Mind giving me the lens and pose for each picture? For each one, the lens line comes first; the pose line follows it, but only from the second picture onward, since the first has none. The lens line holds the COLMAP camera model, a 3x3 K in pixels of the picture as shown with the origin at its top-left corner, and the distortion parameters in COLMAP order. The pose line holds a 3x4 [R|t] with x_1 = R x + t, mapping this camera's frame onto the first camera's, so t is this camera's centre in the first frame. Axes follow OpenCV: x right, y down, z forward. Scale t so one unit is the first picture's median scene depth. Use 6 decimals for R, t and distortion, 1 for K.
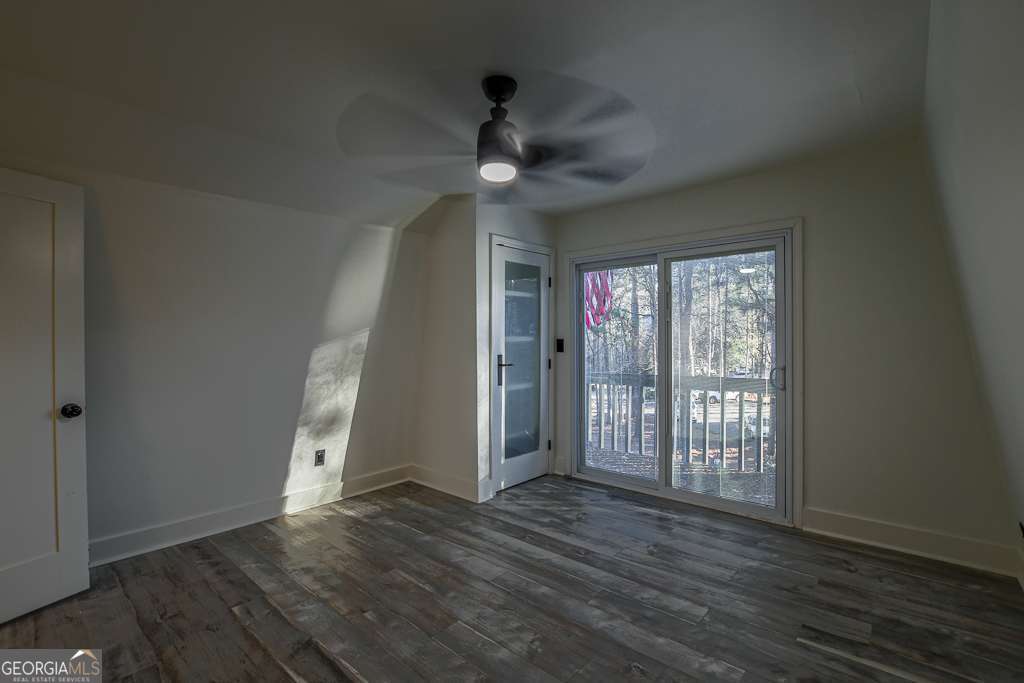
lens RADIAL K [[463.3, 0, 514.8], [0, 463.3, 341.4], [0, 0, 1]] dist [-0.029748, 0.000384]
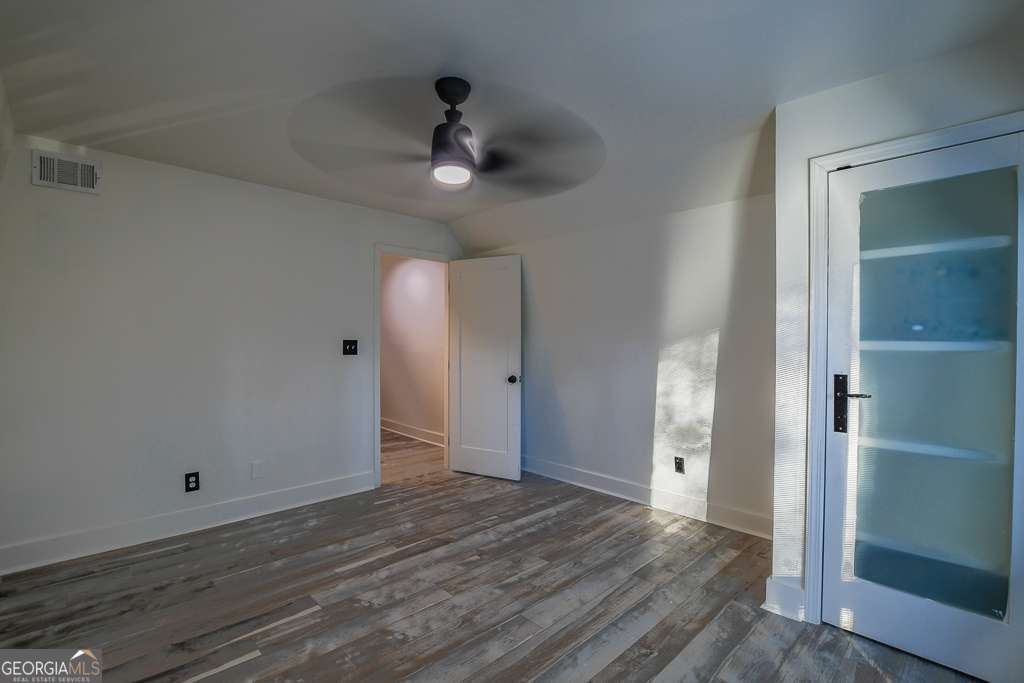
lens RADIAL K [[470.9, 0, 509.9], [0, 470.9, 345.1], [0, 0, 1]] dist [-0.030543, 0.000000]
pose [[-0.089503, 0.015702, -0.995863, 0.612938], [-0.014350, 0.999752, 0.017053, -0.010424], [0.995883, 0.015817, -0.089255, 0.769965]]
